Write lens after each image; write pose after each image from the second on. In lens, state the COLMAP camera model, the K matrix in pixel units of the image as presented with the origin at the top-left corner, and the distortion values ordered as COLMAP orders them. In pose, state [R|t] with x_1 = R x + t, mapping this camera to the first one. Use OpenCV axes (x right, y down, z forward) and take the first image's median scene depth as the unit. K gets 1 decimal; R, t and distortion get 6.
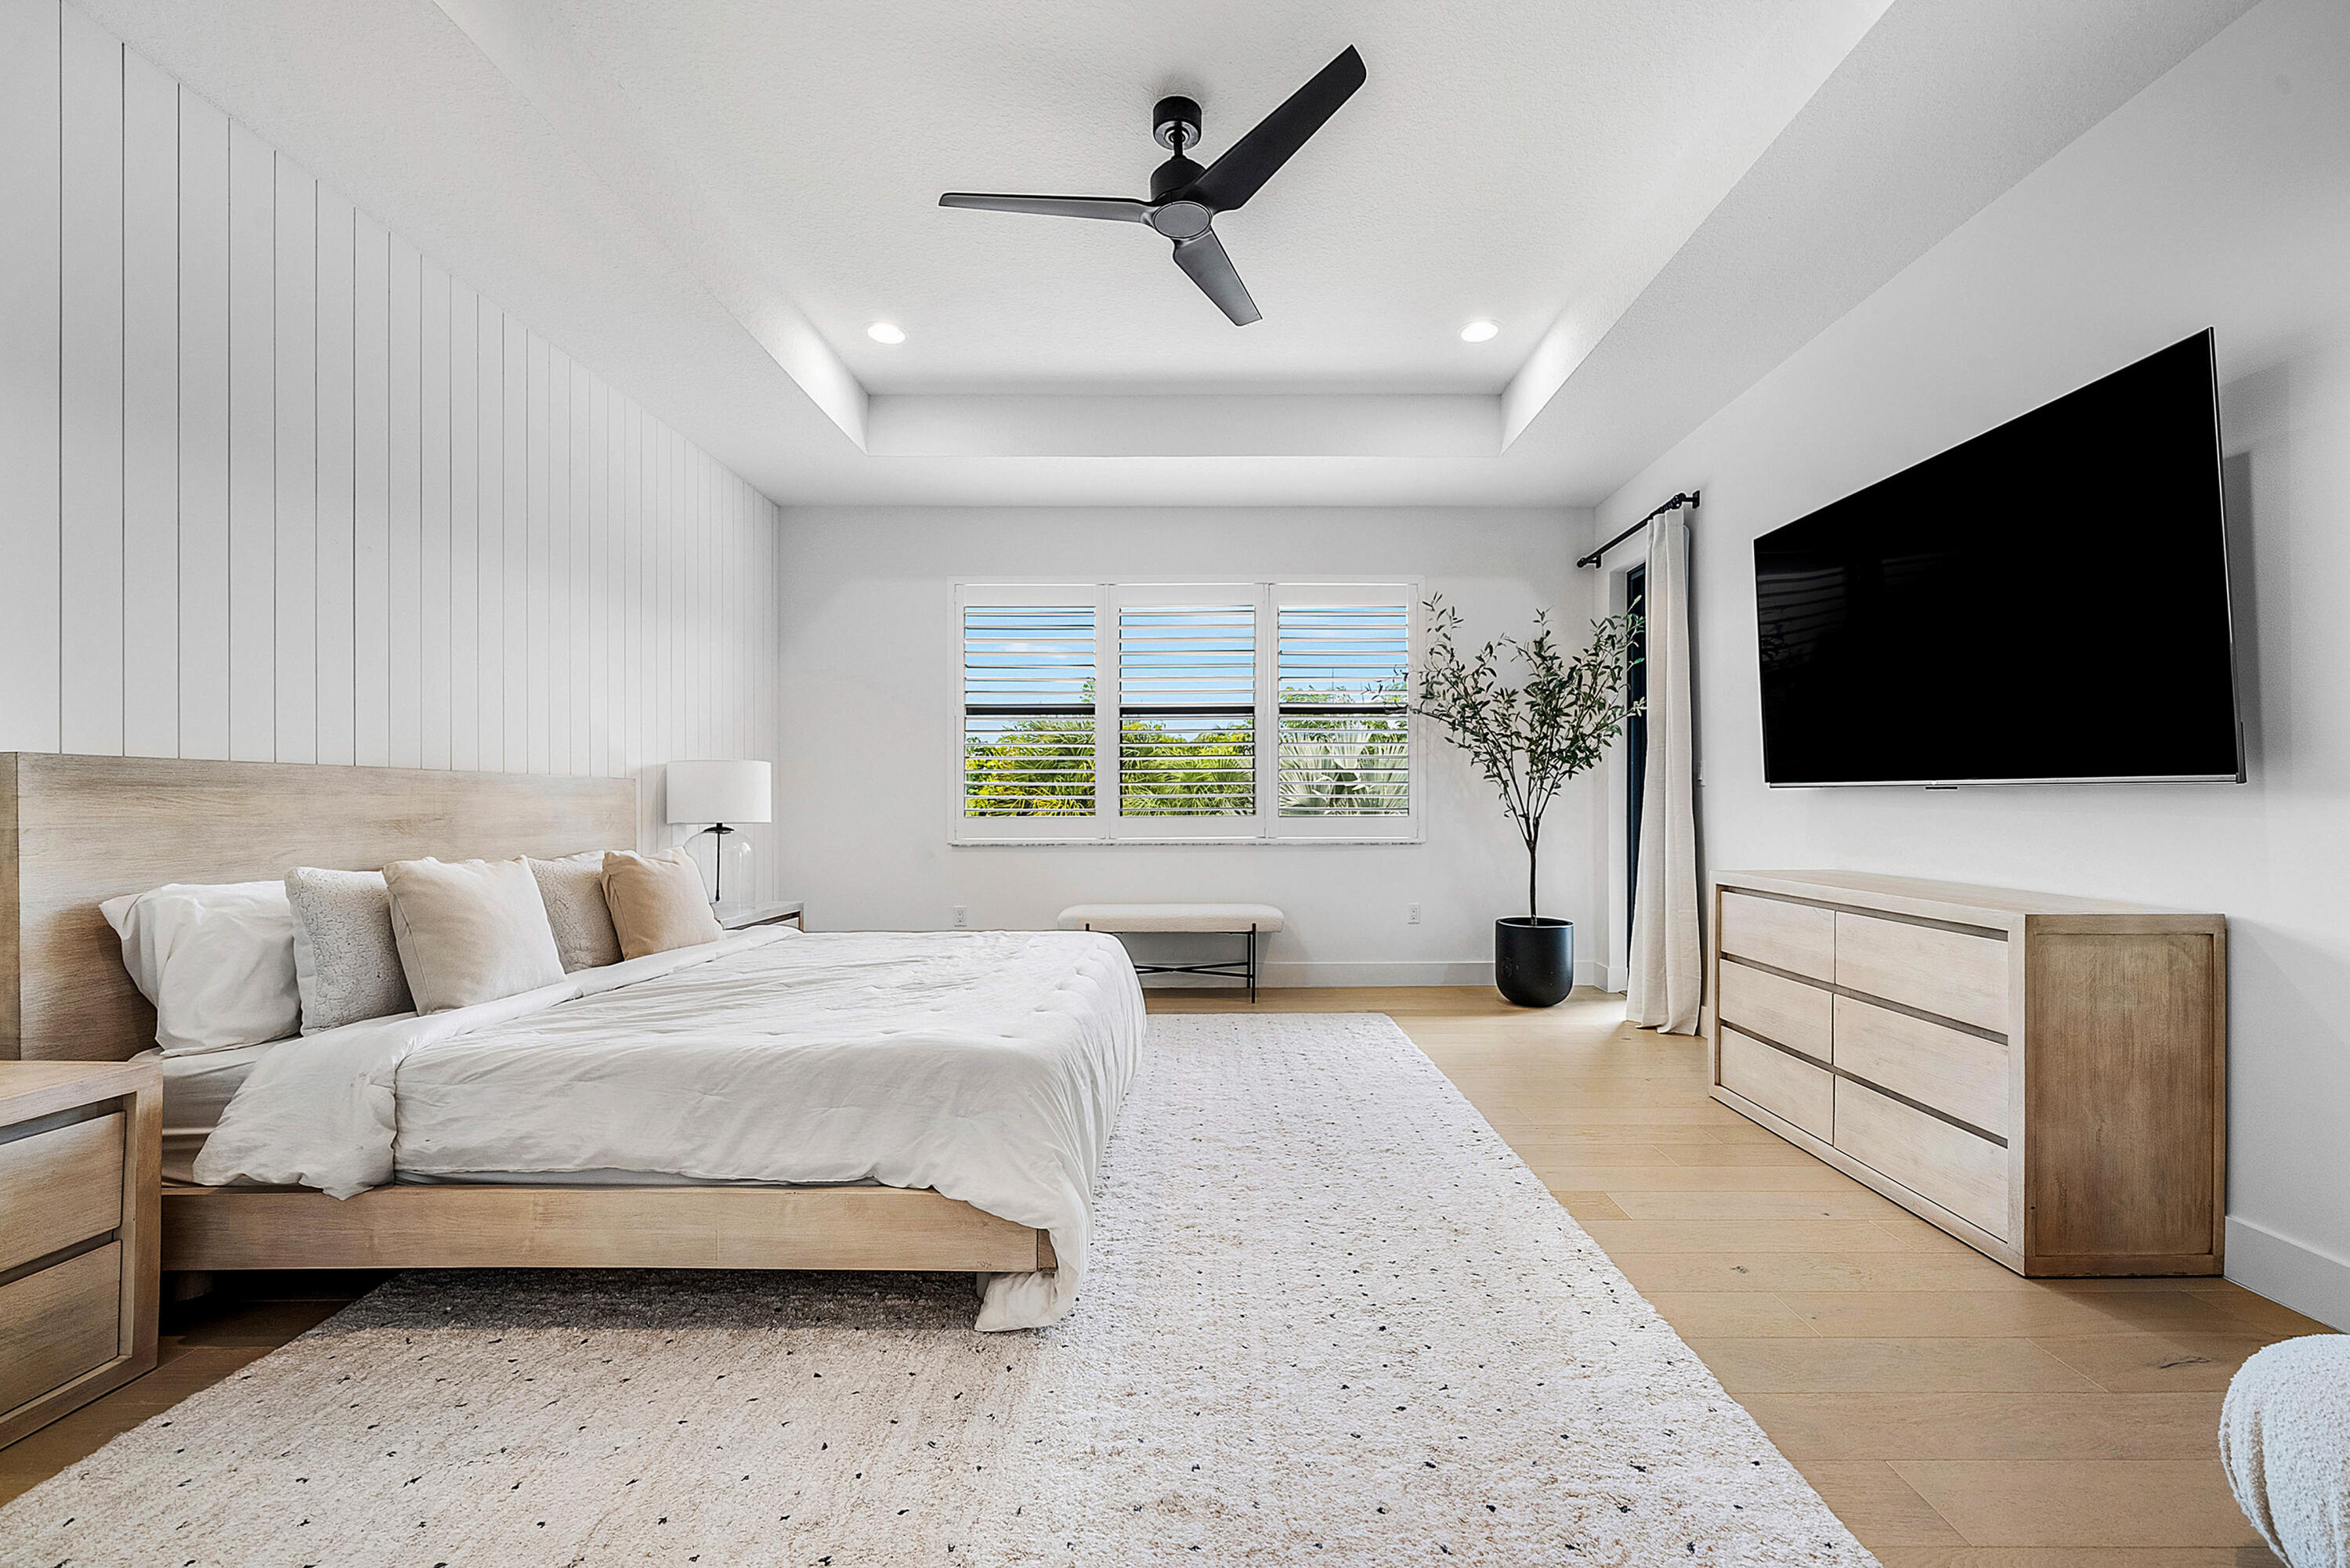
lens RADIAL K [[936.4, 0, 1175.0], [0, 936.4, 784.0], [0, 0, 1]] dist [-0.000029, -0.000002]
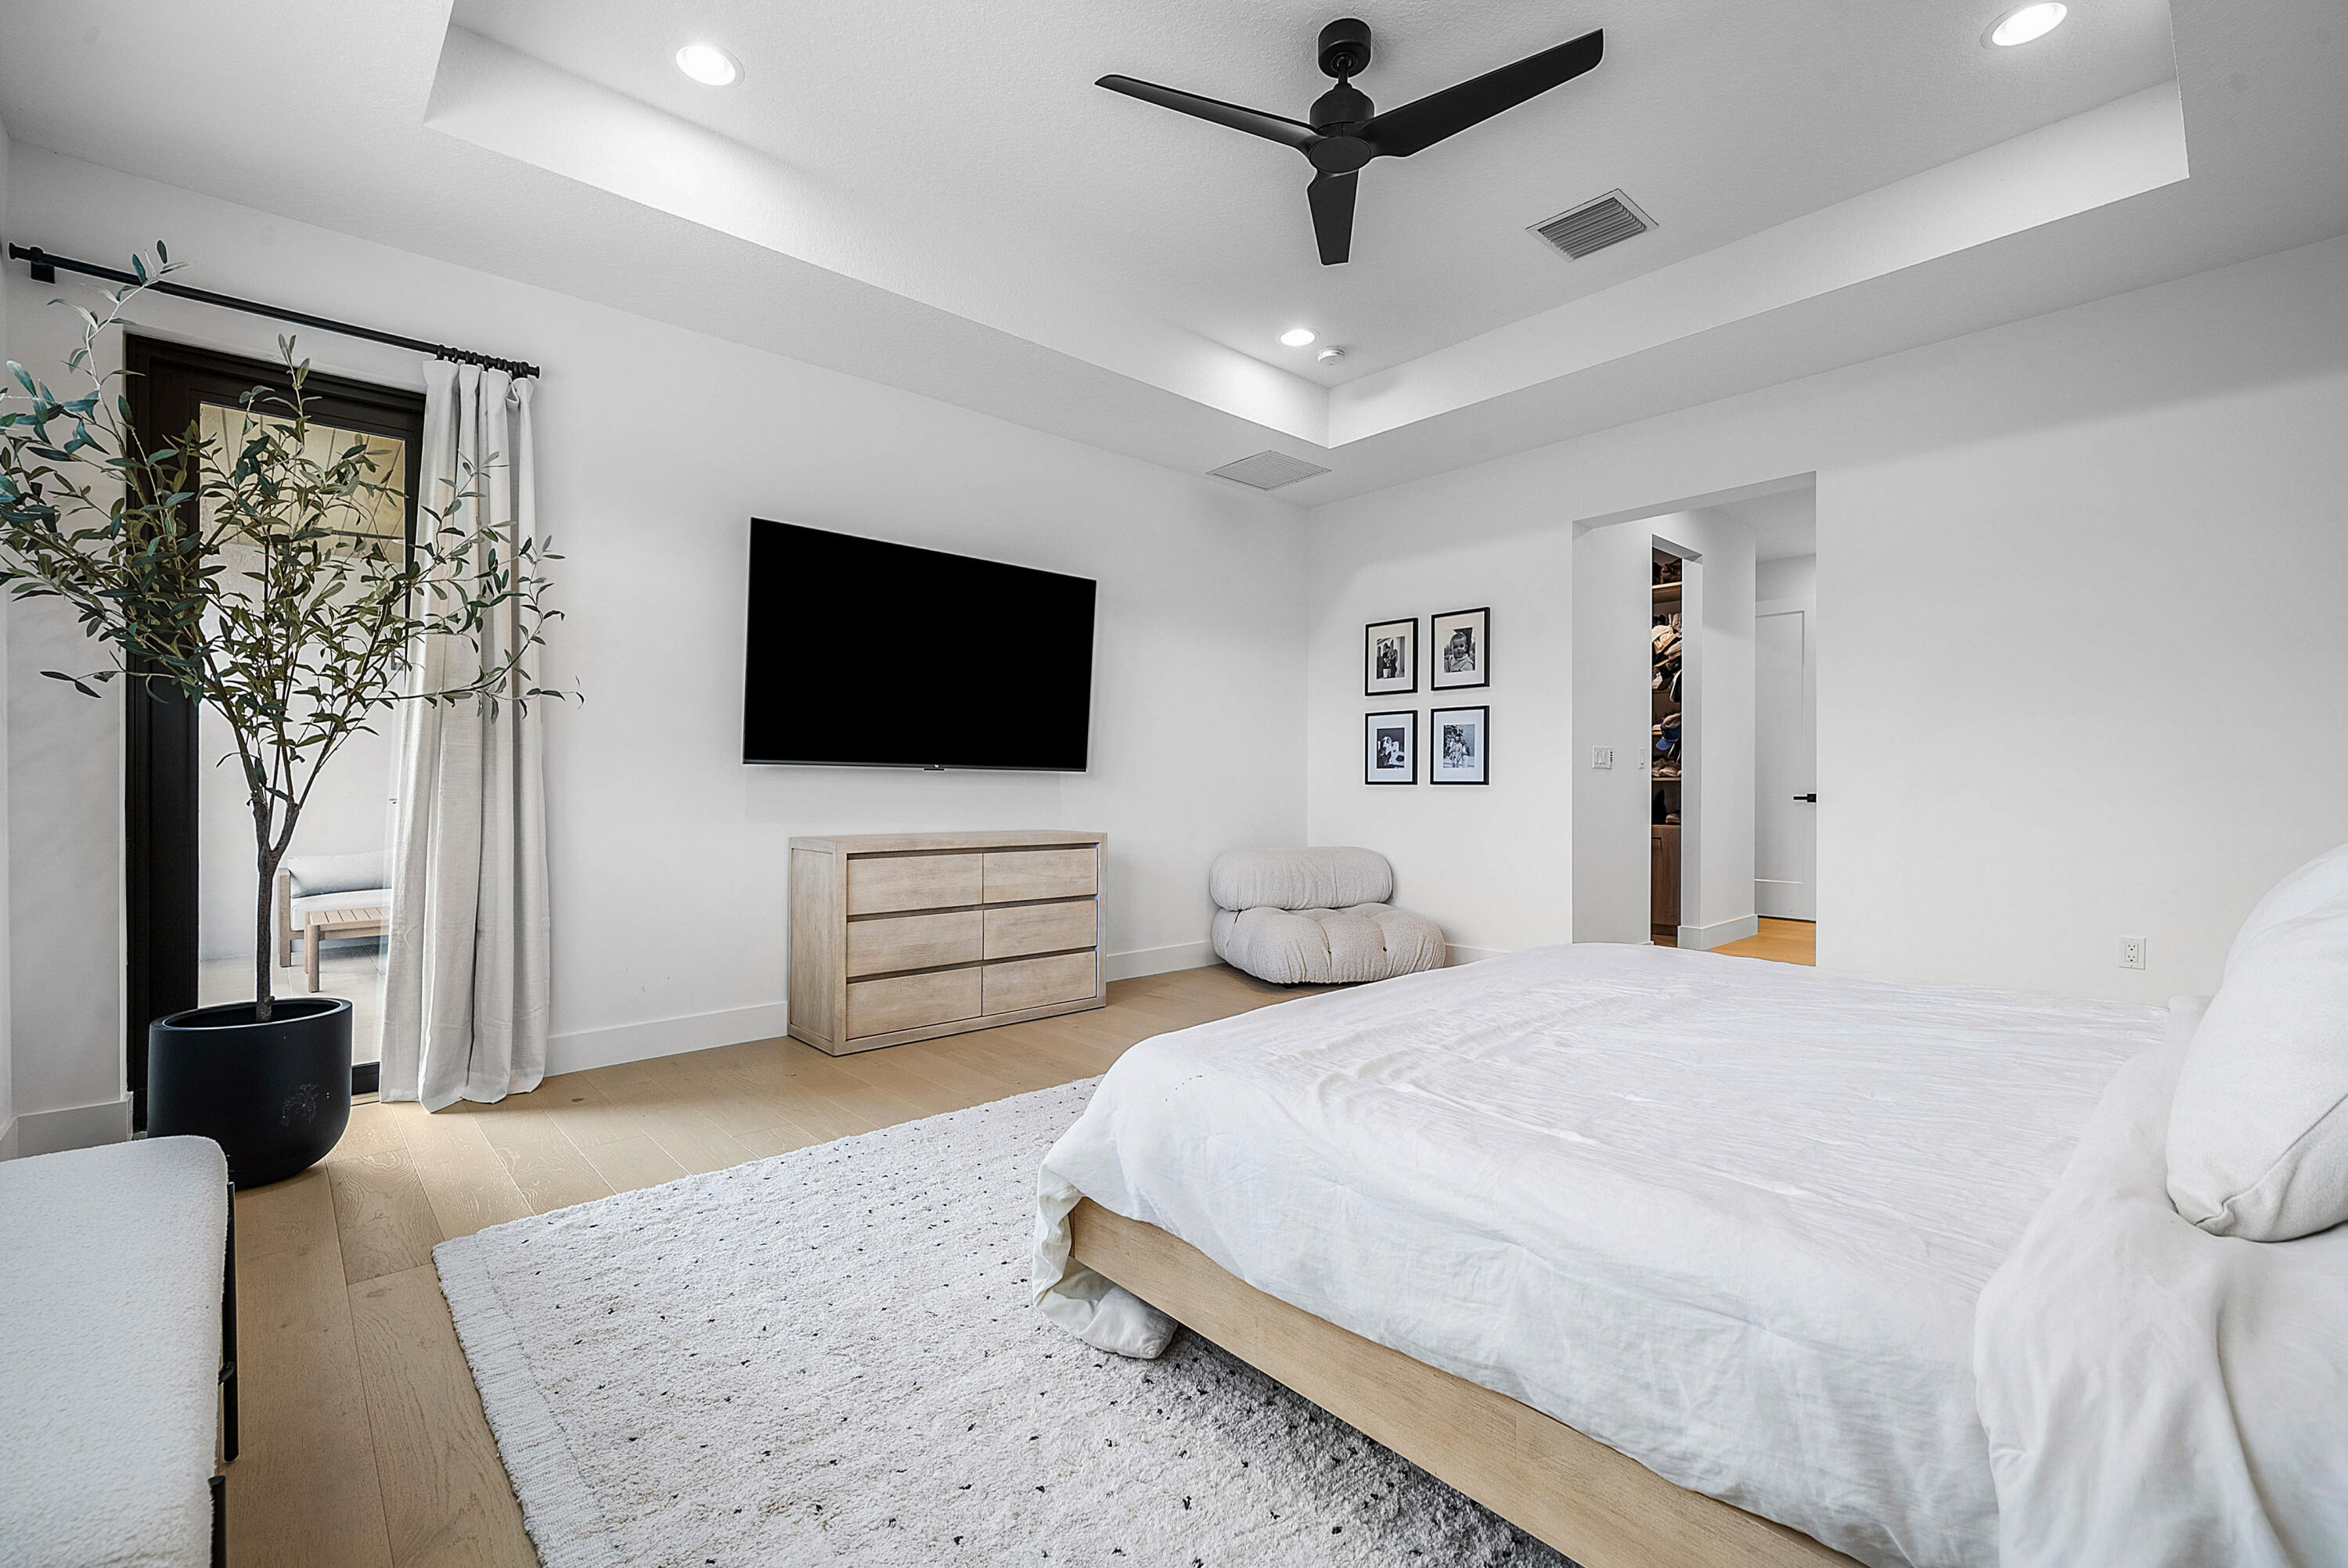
lens RADIAL K [[1006.0, 0, 1174.0], [0, 1006.0, 784.0], [0, 0, 1]] dist [0.027687, -0.000059]
pose [[-0.686664, 0.002997, 0.726969, -0.642100], [-0.011575, 0.999820, -0.015056, 0.046858], [-0.726883, -0.018753, -0.686505, 1.865689]]
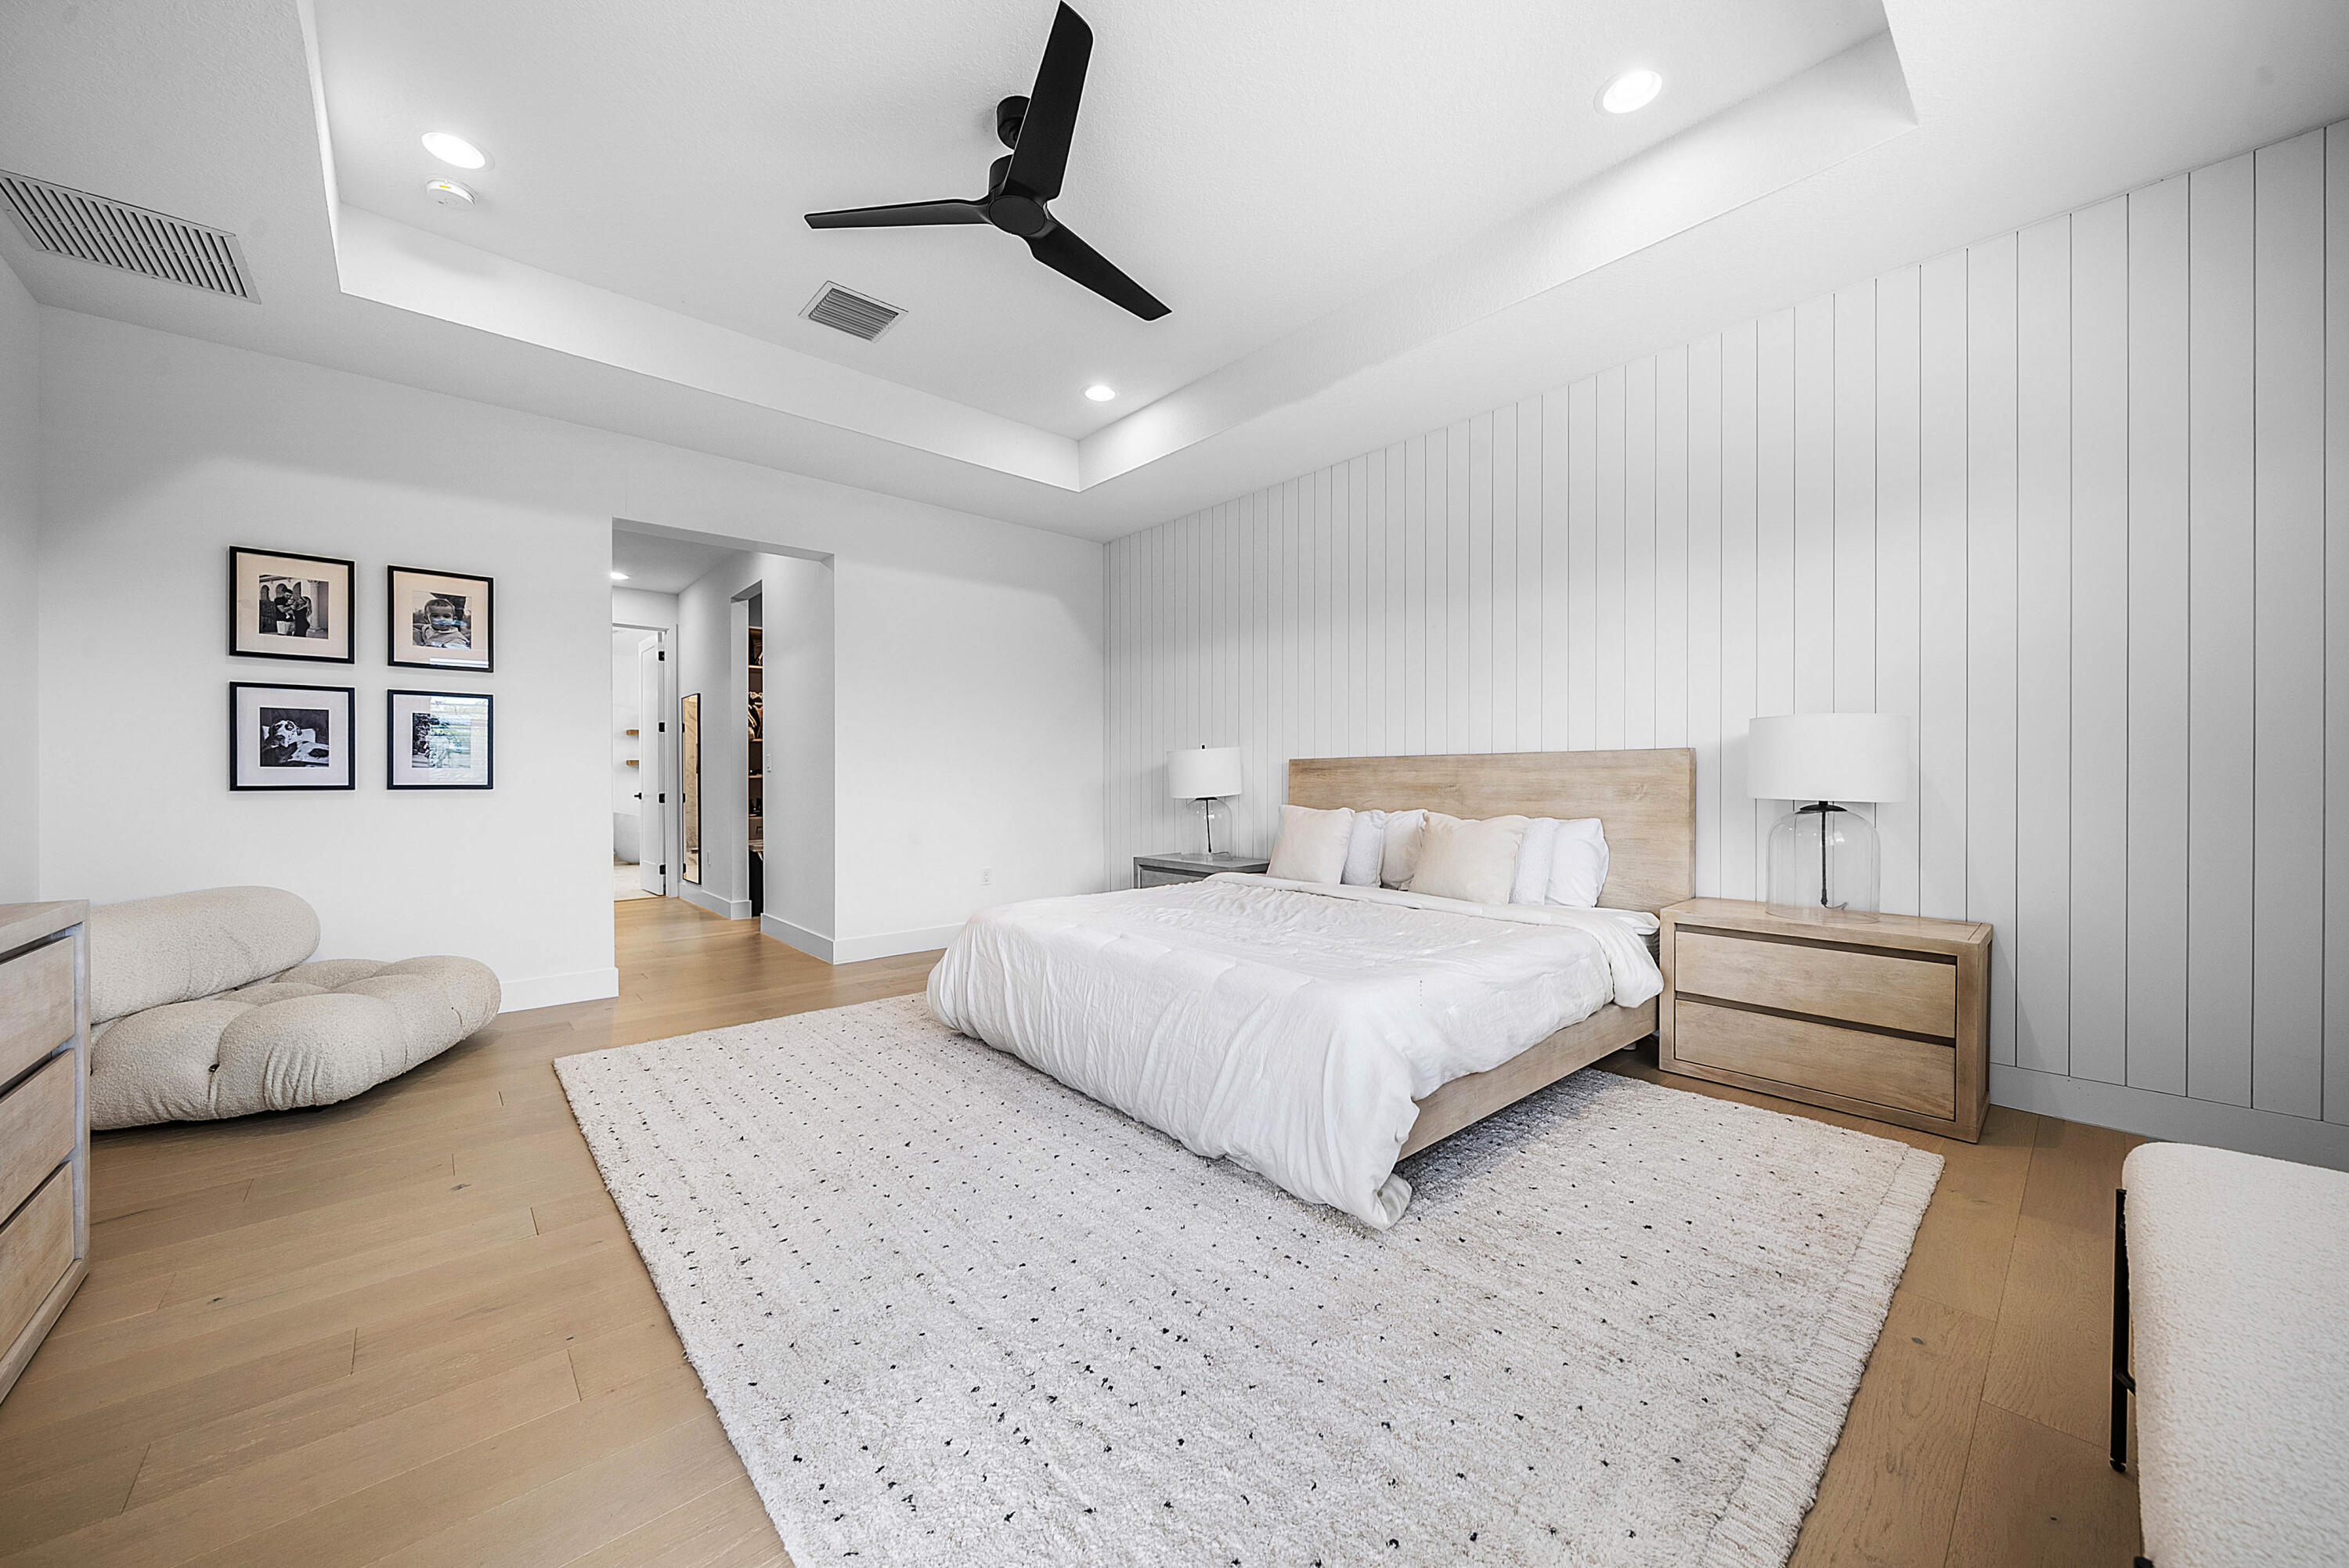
lens RADIAL K [[838.8, 0, 1174.5], [0, 838.8, 784.0], [0, 0, 1]] dist [-0.000986, -0.000043]
pose [[-0.734792, 0.010352, -0.678214, 0.539241], [0.021177, 0.999746, -0.007684, 0.037557], [0.677962, -0.020008, -0.734824, 1.841237]]
